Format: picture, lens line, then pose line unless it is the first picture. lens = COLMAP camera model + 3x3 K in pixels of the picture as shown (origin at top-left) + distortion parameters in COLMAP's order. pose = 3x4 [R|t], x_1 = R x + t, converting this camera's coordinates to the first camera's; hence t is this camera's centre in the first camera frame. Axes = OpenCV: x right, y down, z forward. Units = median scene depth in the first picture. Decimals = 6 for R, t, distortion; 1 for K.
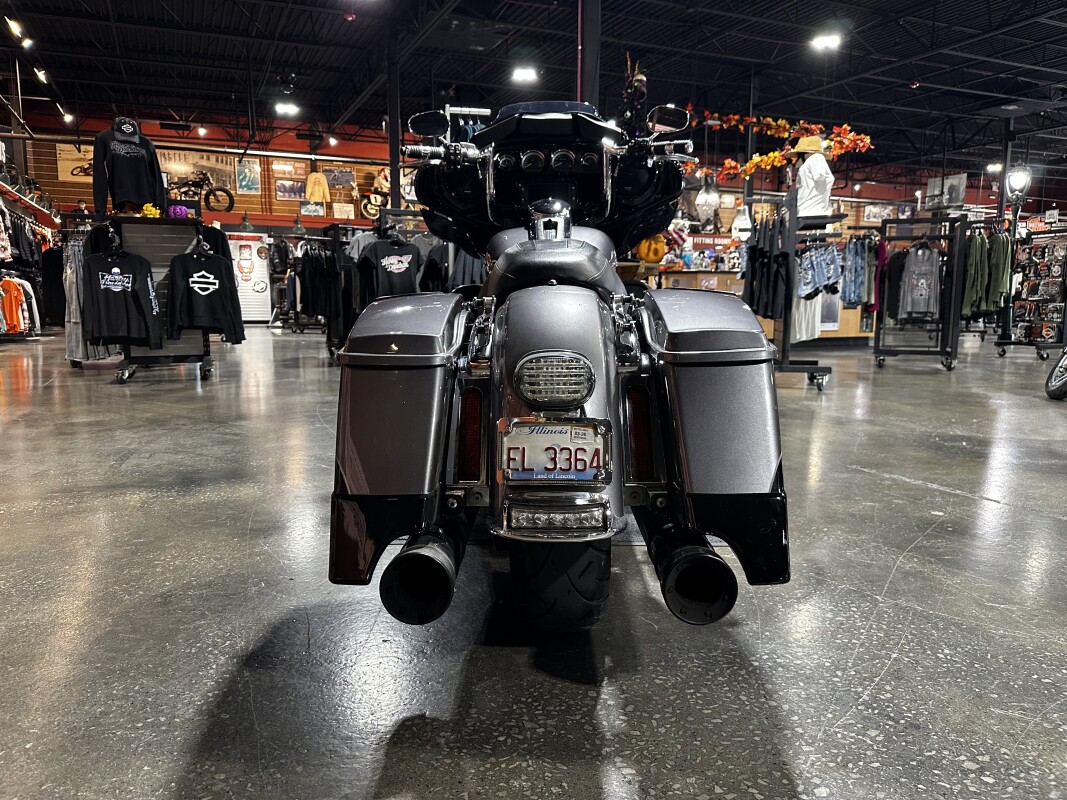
lens RADIAL K [[748.0, 0, 532.4], [0, 748.0, 411.7], [0, 0, 1]] dist [0.022655, -0.041957]
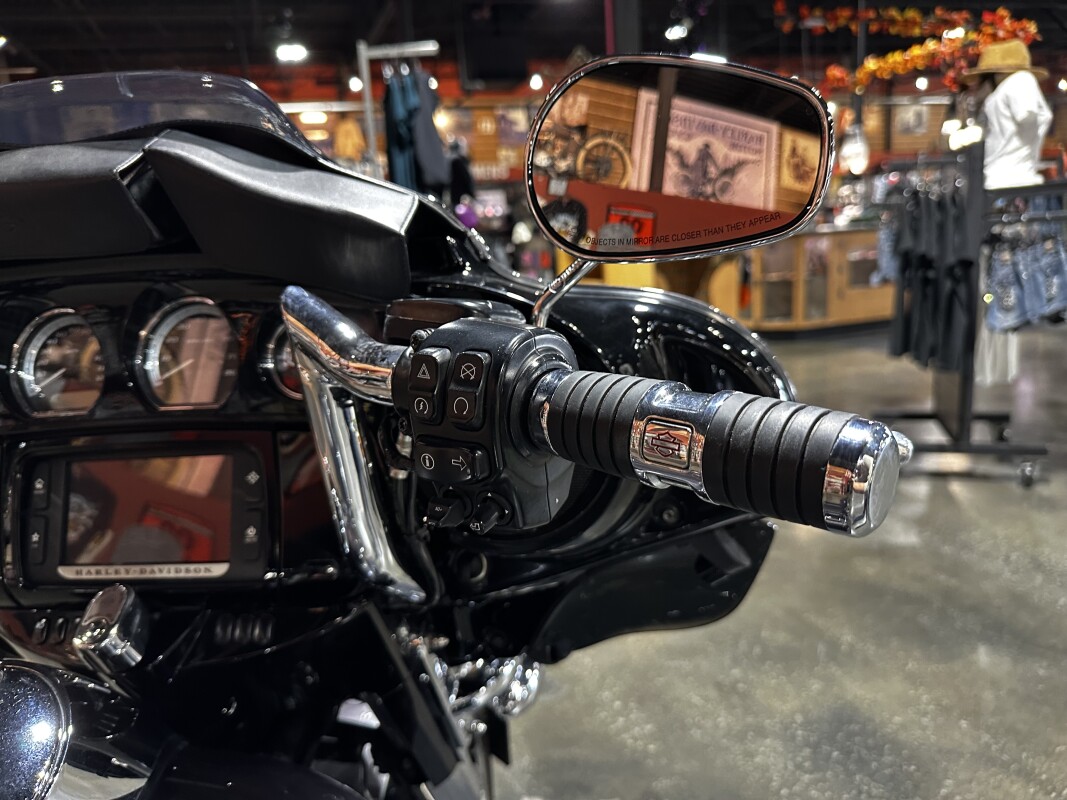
lens RADIAL K [[748.0, 0, 543.3], [0, 748.0, 390.4], [0, 0, 1]] dist [0.022655, -0.041957]
pose [[0.992973, -0.043599, -0.110018, 0.077934], [0.051294, 0.996359, 0.068104, -0.162363], [0.106648, -0.073268, 0.991594, 0.390502]]
